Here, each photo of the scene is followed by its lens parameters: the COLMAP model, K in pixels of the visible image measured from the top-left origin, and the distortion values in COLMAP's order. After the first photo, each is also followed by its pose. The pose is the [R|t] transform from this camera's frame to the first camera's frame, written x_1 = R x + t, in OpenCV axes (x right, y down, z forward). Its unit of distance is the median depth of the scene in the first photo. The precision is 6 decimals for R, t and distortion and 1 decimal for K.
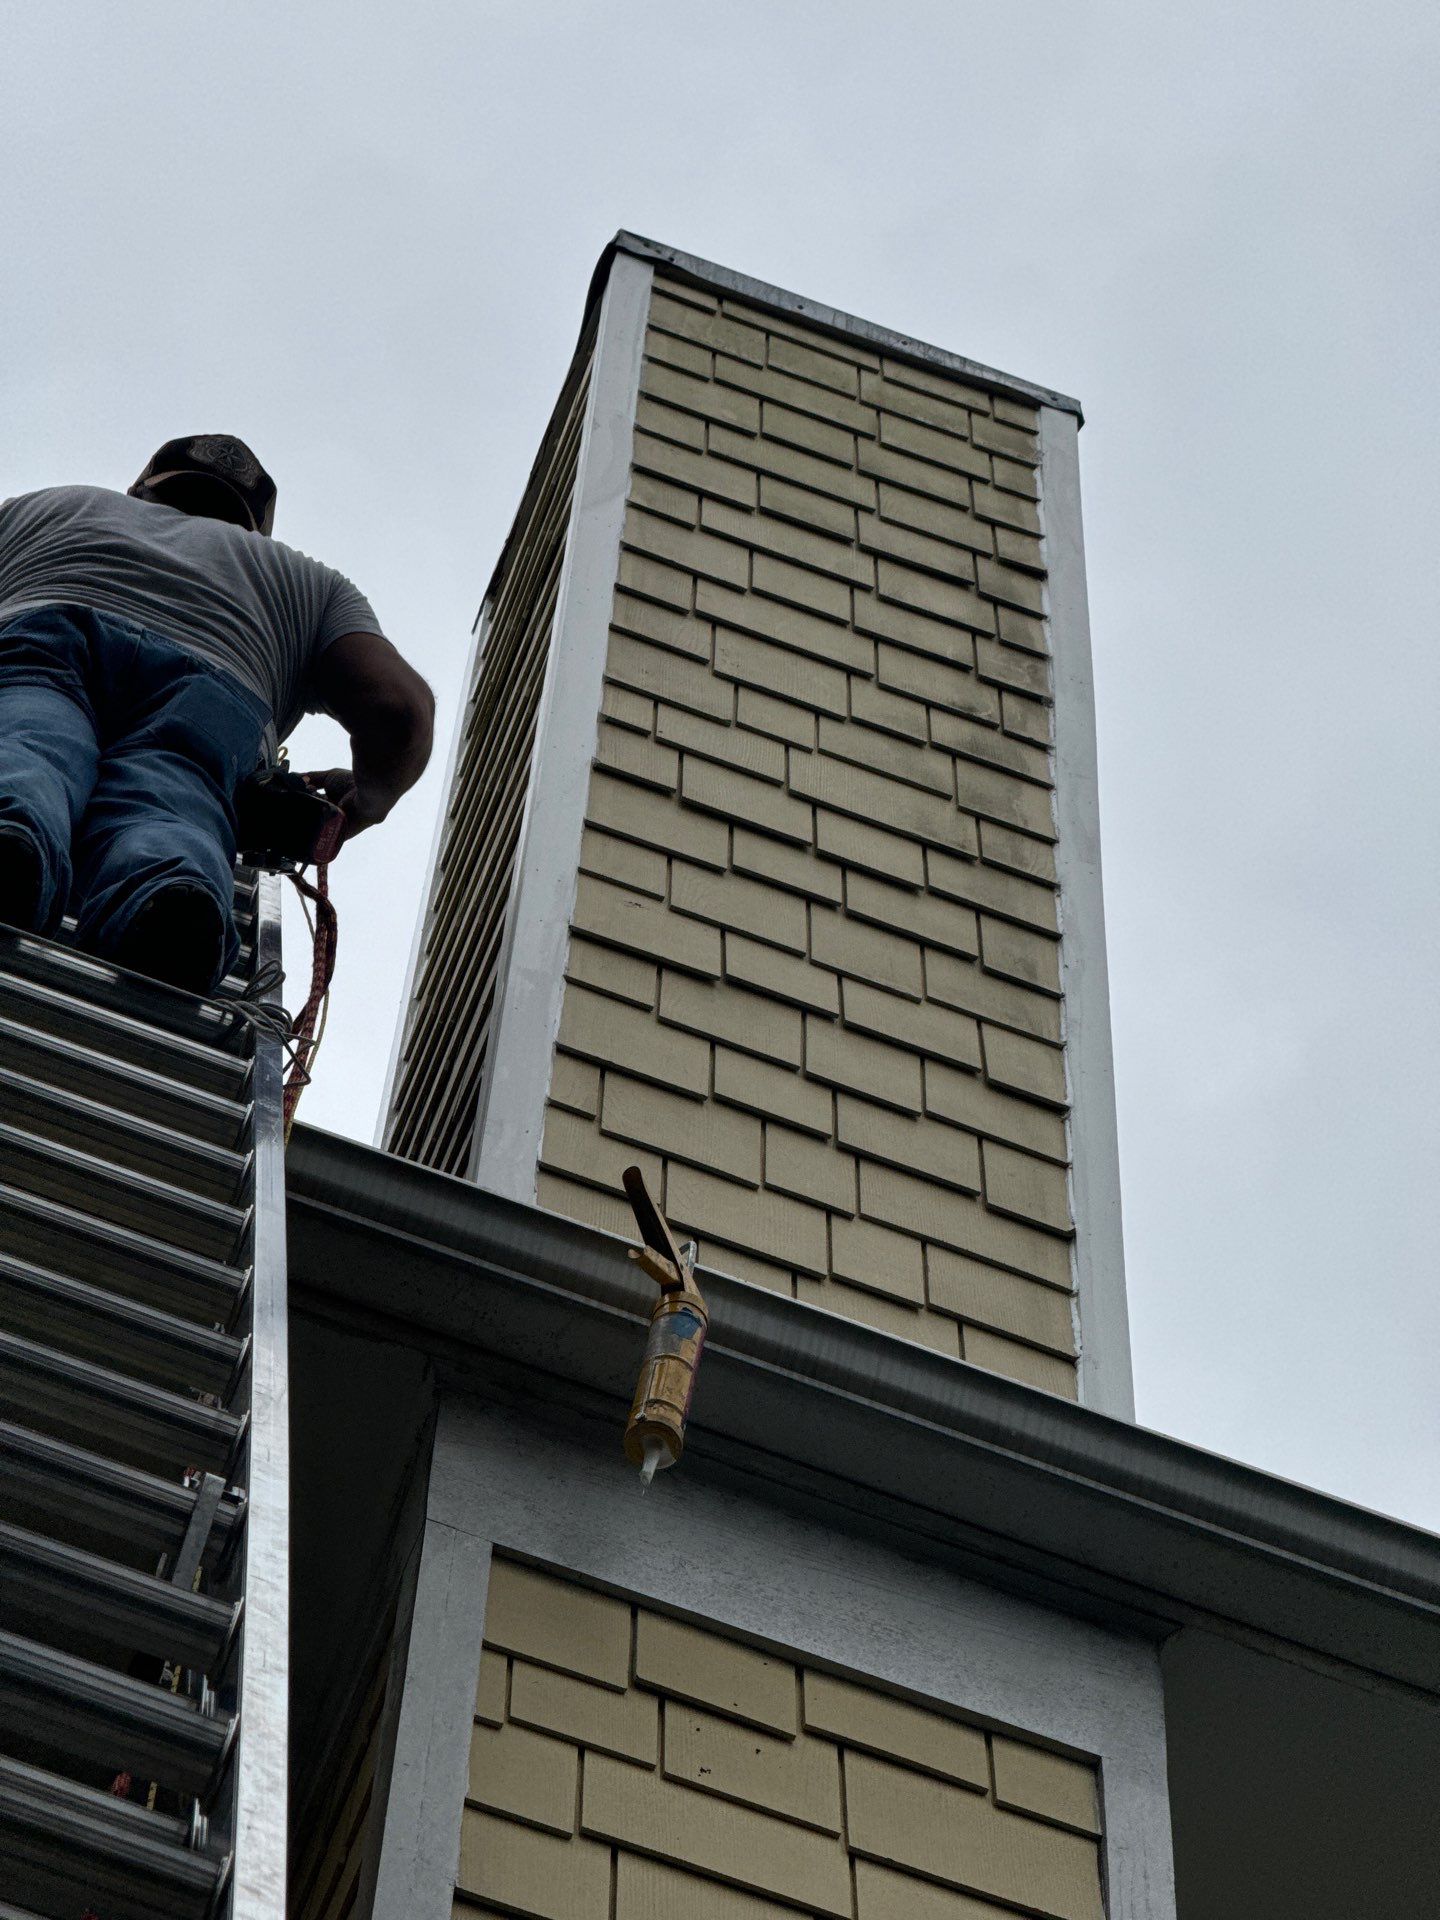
lens RADIAL K [[6233.4, 0, 712.4], [0, 6233.4, 958.3], [0, 0, 1]] dist [0.191626, 0.000000]
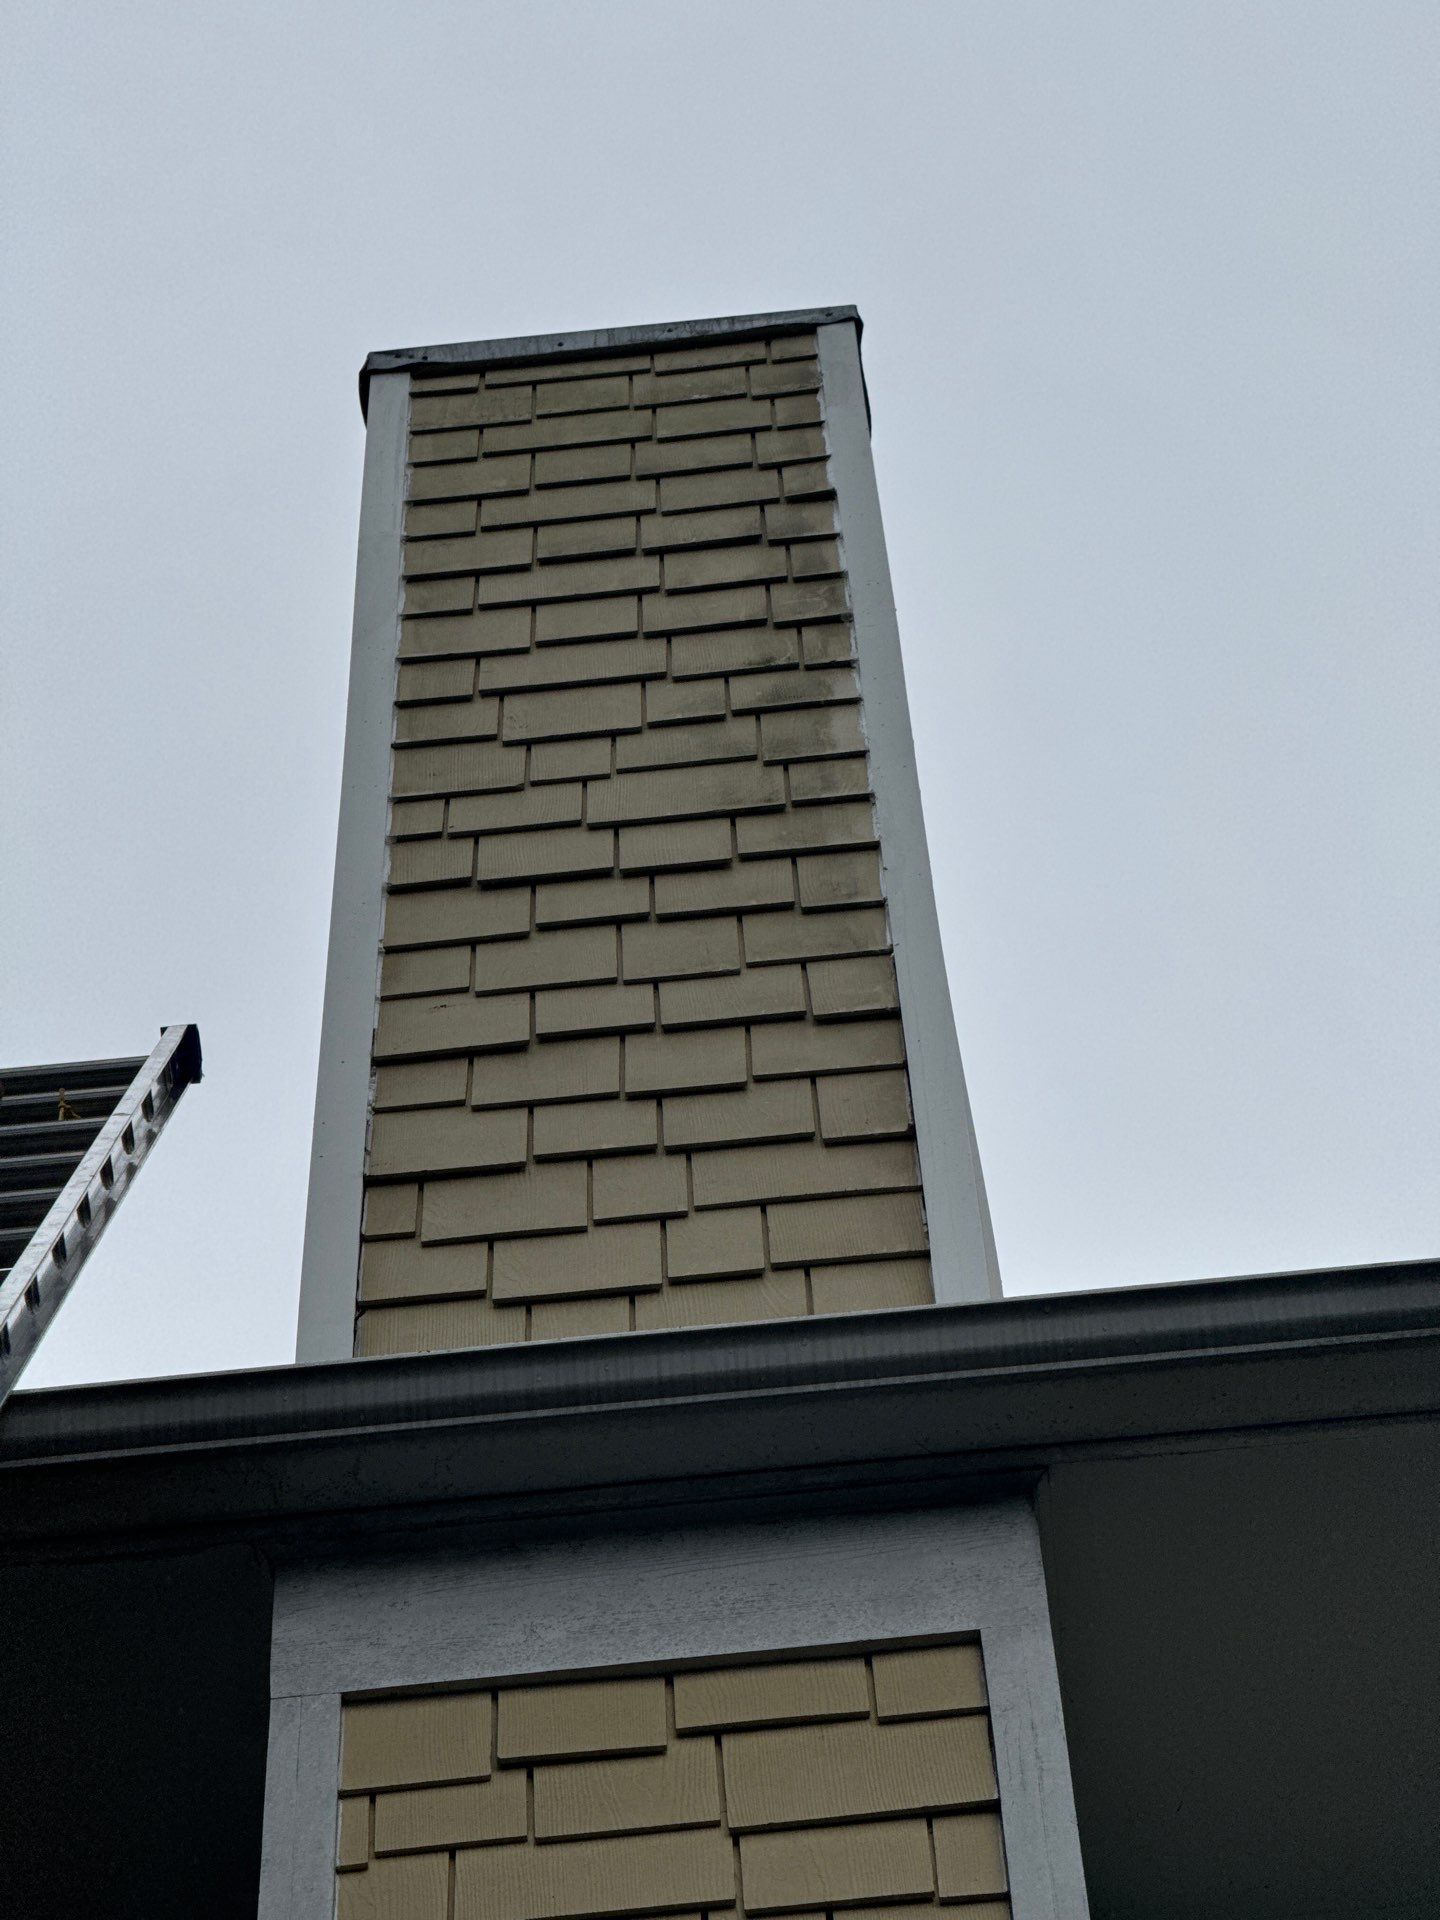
lens RADIAL K [[6233.4, 0, 747.2], [0, 6233.4, 1005.9], [0, 0, 1]] dist [0.191626, 0.000000]
pose [[0.897380, -0.427092, -0.110908, 0.152137], [0.428106, 0.903592, -0.015718, 0.029913], [0.106929, -0.033375, 0.993706, -0.004835]]
